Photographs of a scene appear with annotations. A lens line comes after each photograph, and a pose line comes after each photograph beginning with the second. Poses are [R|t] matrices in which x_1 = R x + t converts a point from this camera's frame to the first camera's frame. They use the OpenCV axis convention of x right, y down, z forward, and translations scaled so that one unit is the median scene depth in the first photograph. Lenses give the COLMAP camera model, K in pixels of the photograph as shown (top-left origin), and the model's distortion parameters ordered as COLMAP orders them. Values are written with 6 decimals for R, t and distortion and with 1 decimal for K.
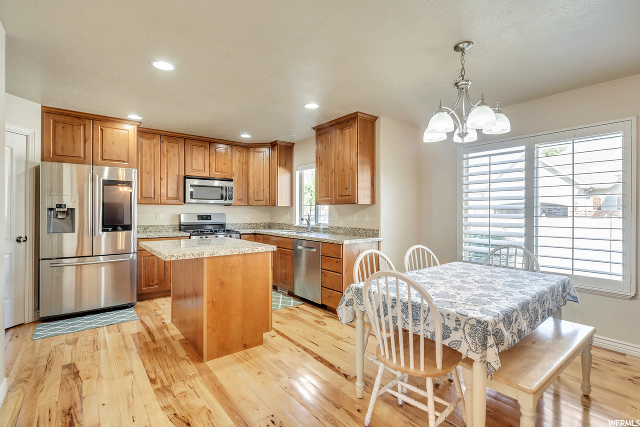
lens RADIAL K [[301.6, 0, 323.8], [0, 301.6, 211.1], [0, 0, 1]] dist [-0.002179, 0.000436]
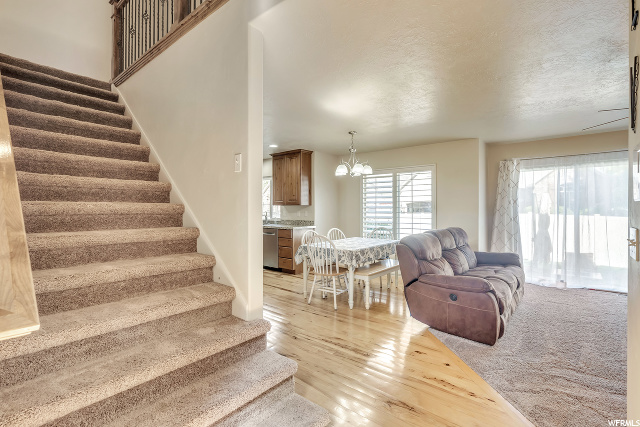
lens RADIAL K [[301.6, 0, 323.5], [0, 301.6, 207.6], [0, 0, 1]] dist [-0.002179, 0.000436]
pose [[0.977453, -0.003253, 0.211129, -0.108309], [0.003243, 0.999995, 0.000393, -0.011361], [-0.211129, 0.000301, 0.977458, -0.593827]]
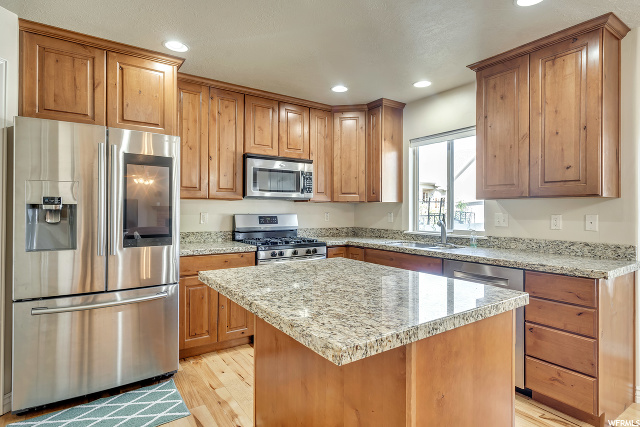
lens RADIAL K [[337.2, 0, 321.1], [0, 337.2, 209.1], [0, 0, 1]] dist [0.000531, 0.001083]
pose [[0.997543, 0.000844, -0.070052, -0.312663], [-0.001004, 0.999997, -0.002247, -0.000176], [0.070050, 0.002311, 0.997541, 0.385440]]
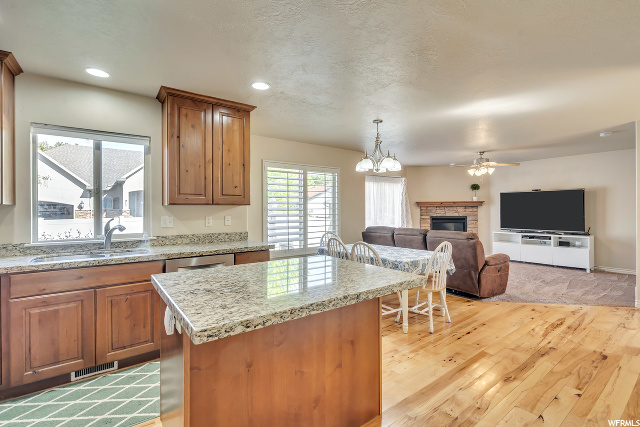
lens RADIAL K [[286.6, 0, 319.1], [0, 286.6, 209.9], [0, 0, 1]] dist [-0.011435, -0.000495]
pose [[0.048032, -0.001818, 0.998844, -0.726066], [0.004922, 0.999987, 0.001583, -0.009600], [-0.998834, 0.004840, 0.048041, 0.724813]]
